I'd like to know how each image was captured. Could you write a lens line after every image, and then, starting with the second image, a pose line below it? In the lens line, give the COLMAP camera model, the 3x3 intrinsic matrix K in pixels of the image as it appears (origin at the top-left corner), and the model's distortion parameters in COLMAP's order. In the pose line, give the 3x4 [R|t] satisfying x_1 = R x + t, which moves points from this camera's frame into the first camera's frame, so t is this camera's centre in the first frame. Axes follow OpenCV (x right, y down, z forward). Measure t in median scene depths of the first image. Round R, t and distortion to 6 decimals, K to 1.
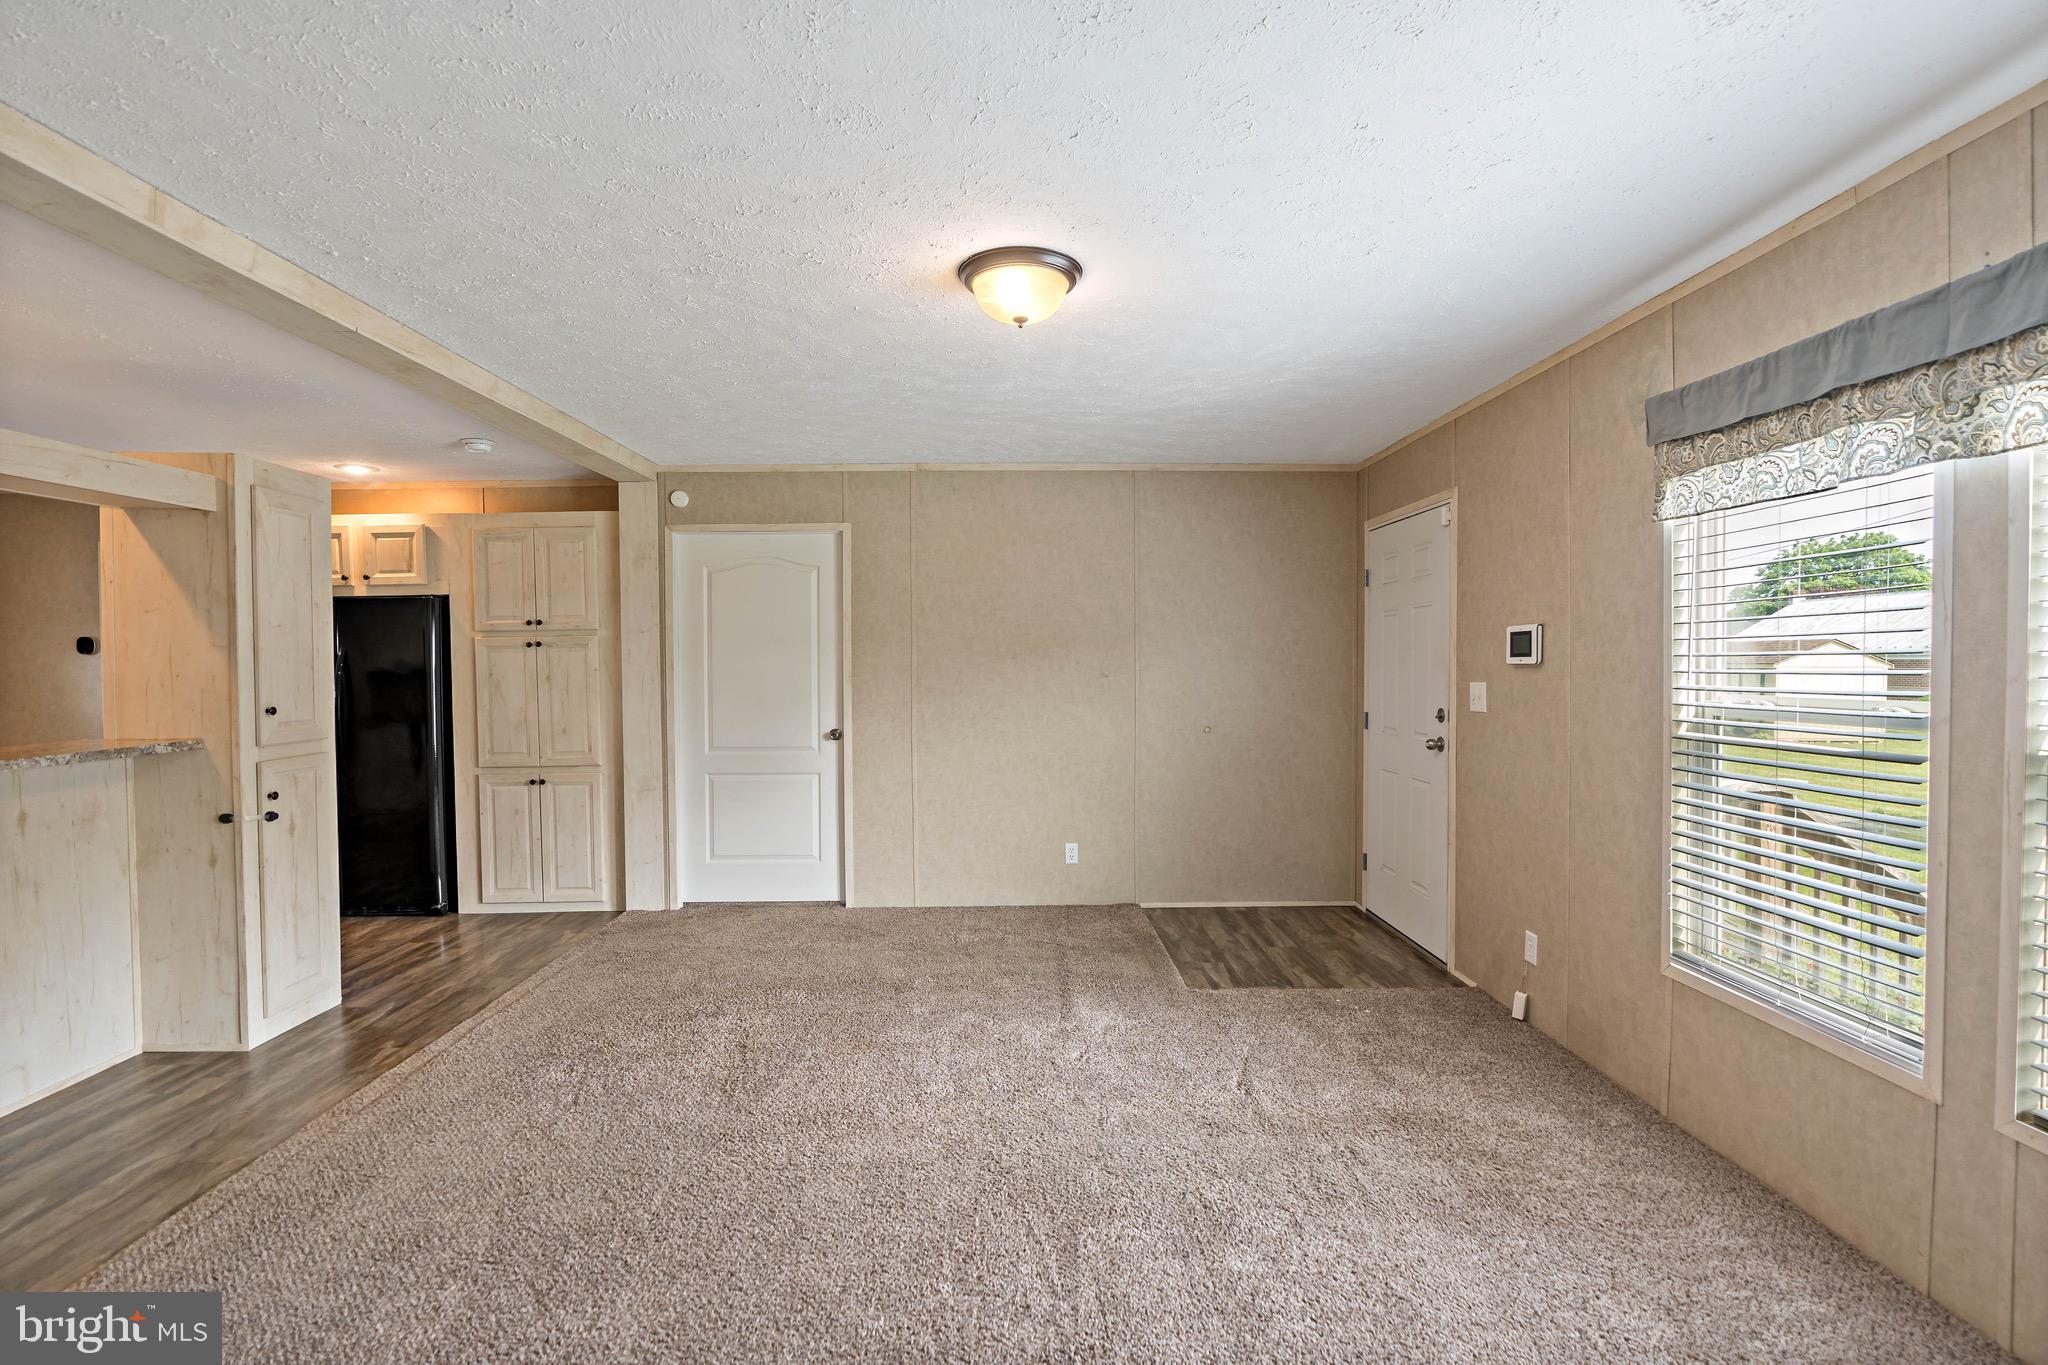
lens RADIAL K [[931.6, 0, 1025.5], [0, 931.6, 683.0], [0, 0, 1]] dist [-0.012419, 0.006005]
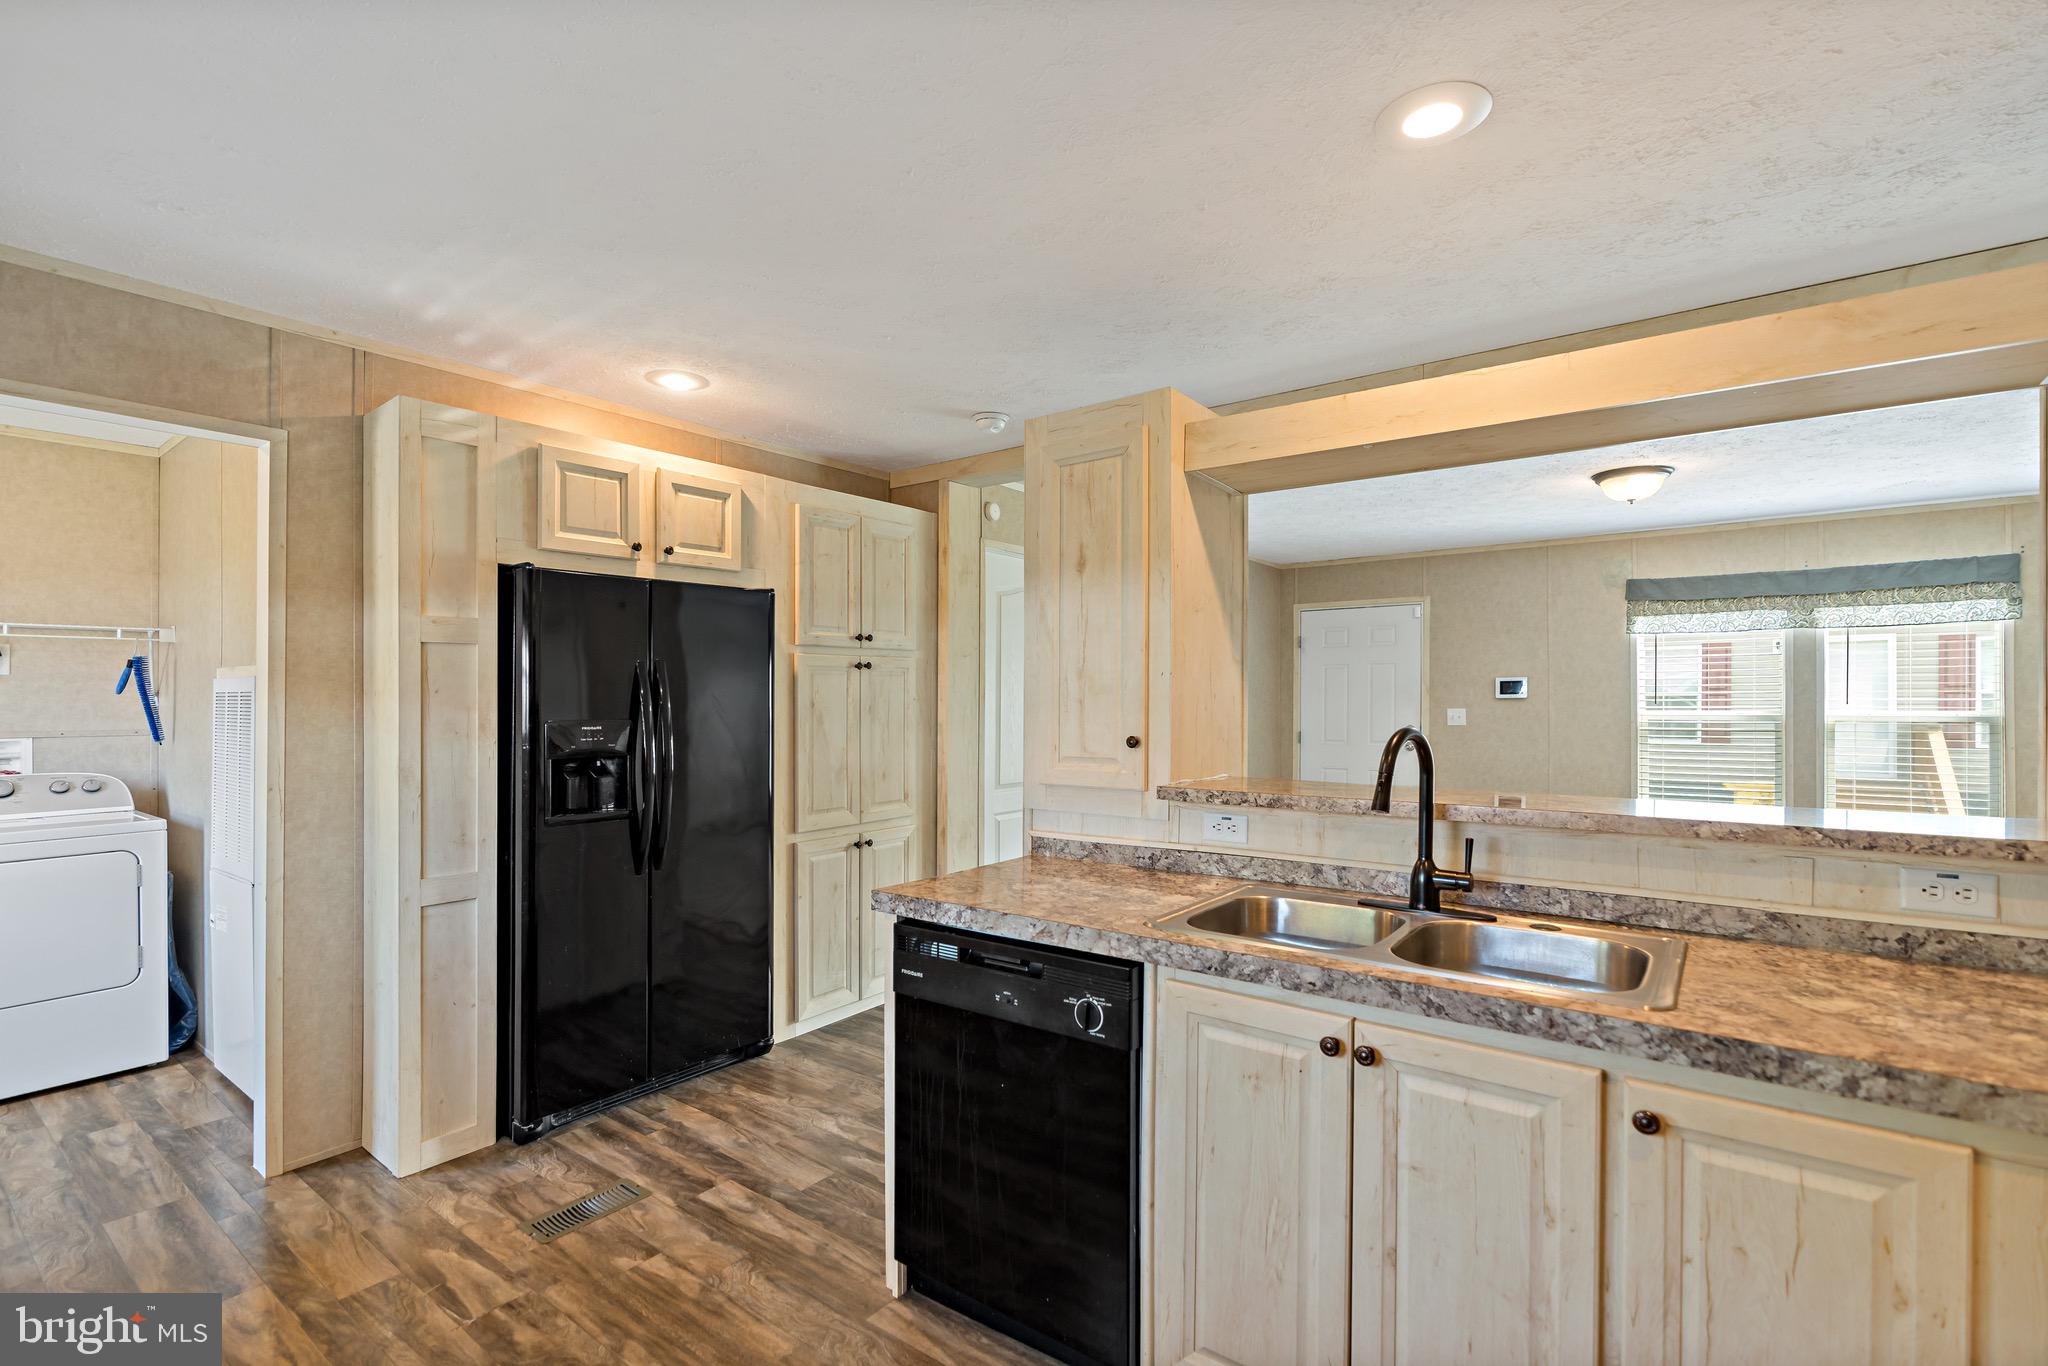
lens RADIAL K [[931.6, 0, 1047.0], [0, 931.6, 695.5], [0, 0, 1]] dist [-0.012419, 0.006005]
pose [[0.612911, 0.011686, 0.790065, -1.256008], [0.016168, 0.999496, -0.027327, 0.008404], [-0.789986, 0.029523, 0.612413, 0.484019]]
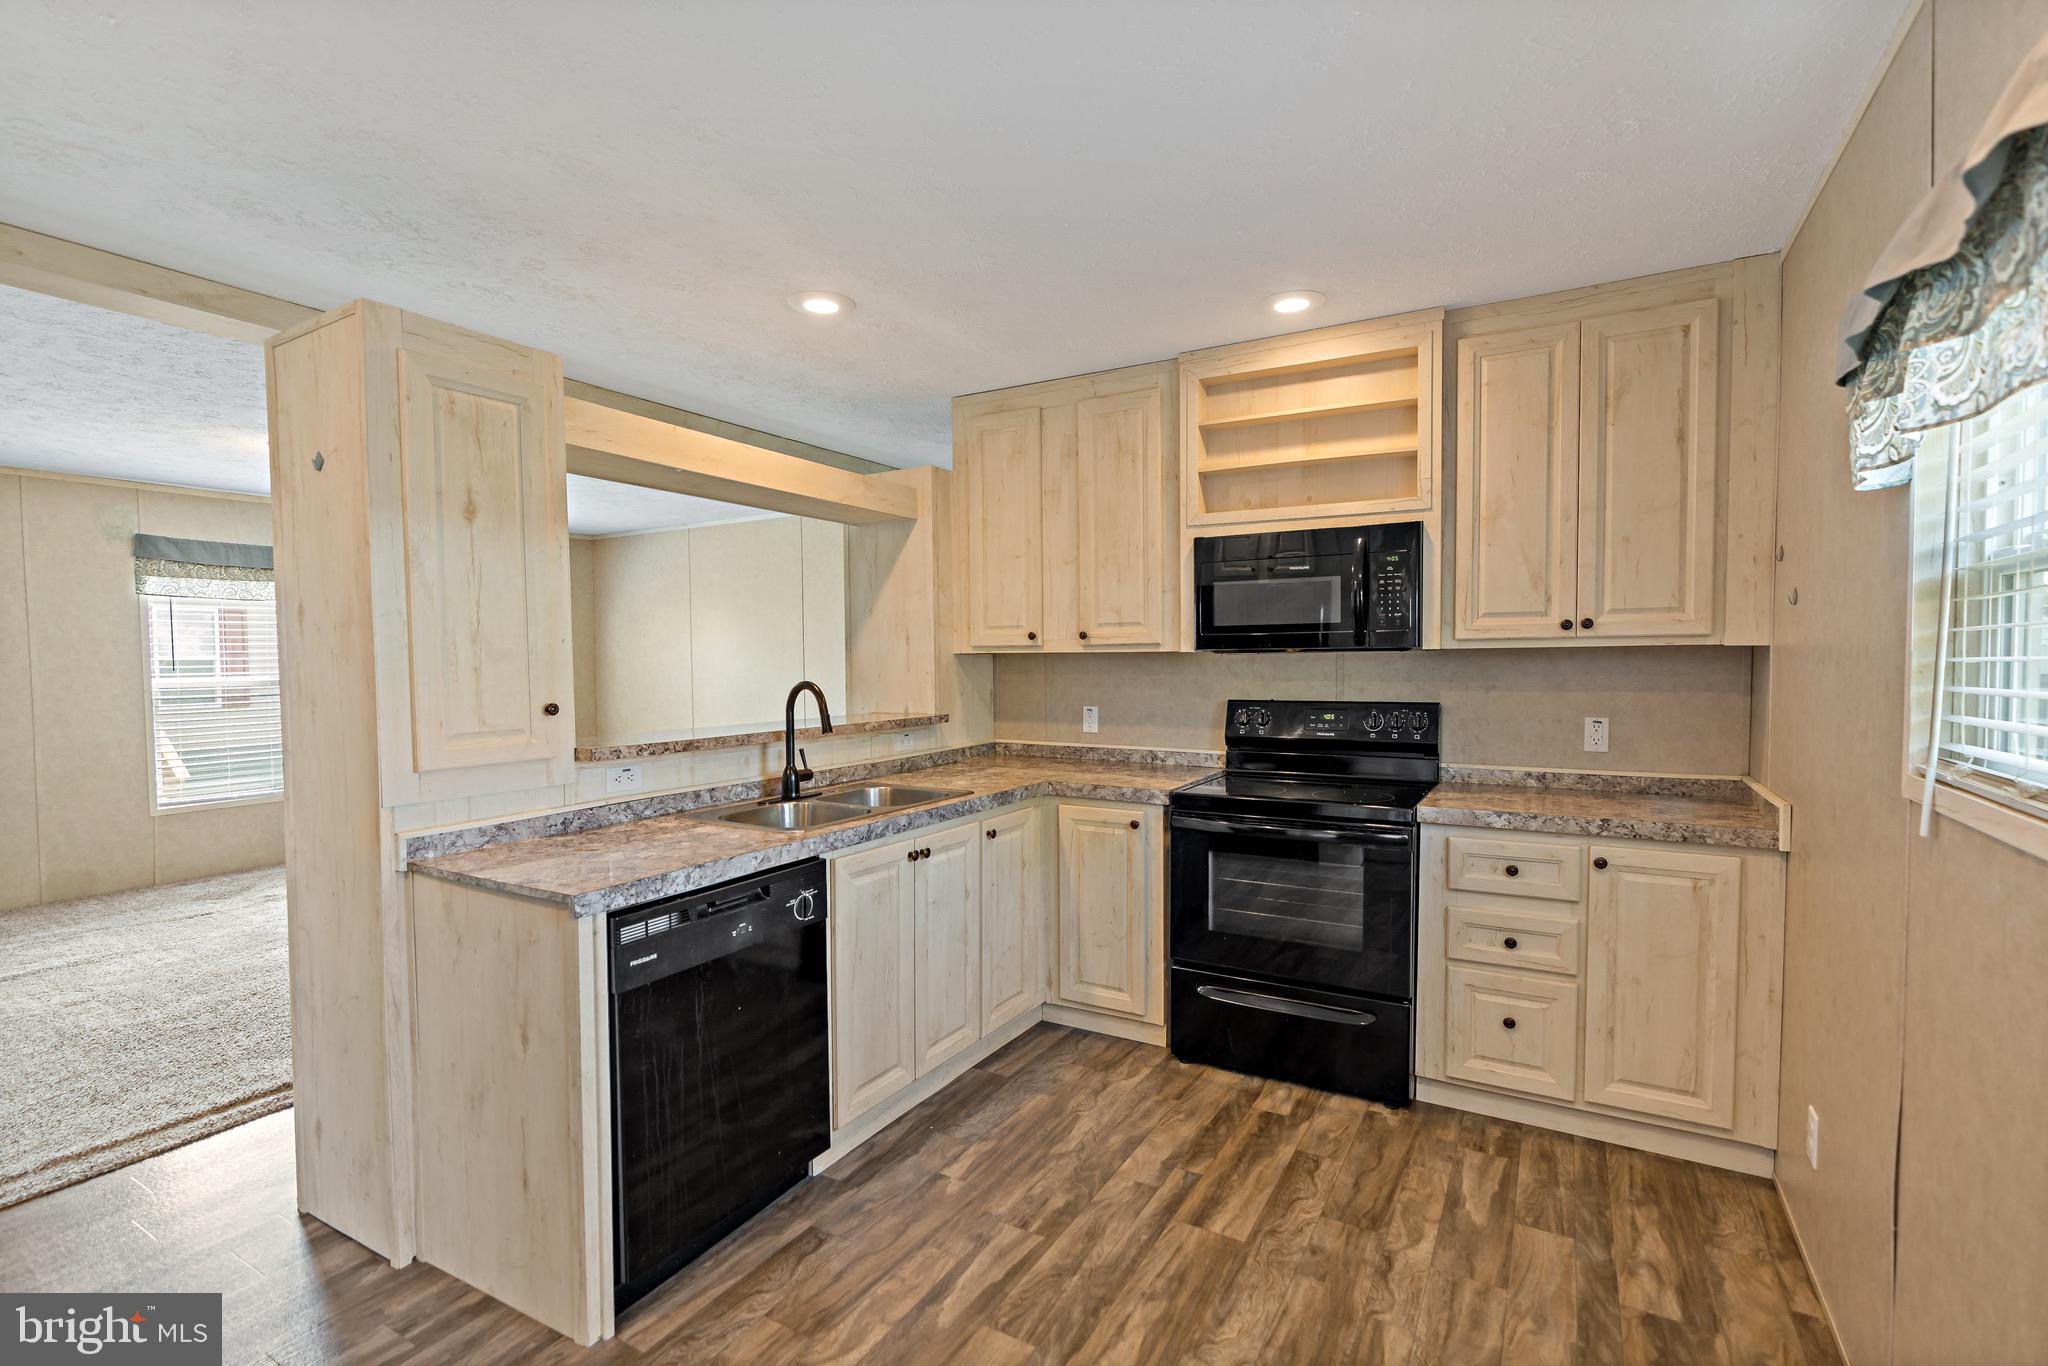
lens RADIAL K [[931.6, 0, 1017.2], [0, 931.6, 696.4], [0, 0, 1]] dist [-0.012419, 0.006005]
pose [[-0.848849, -0.007588, 0.528581, -1.305238], [0.027730, 0.997881, 0.058858, -0.010530], [-0.527907, 0.064619, -0.846840, 1.112370]]
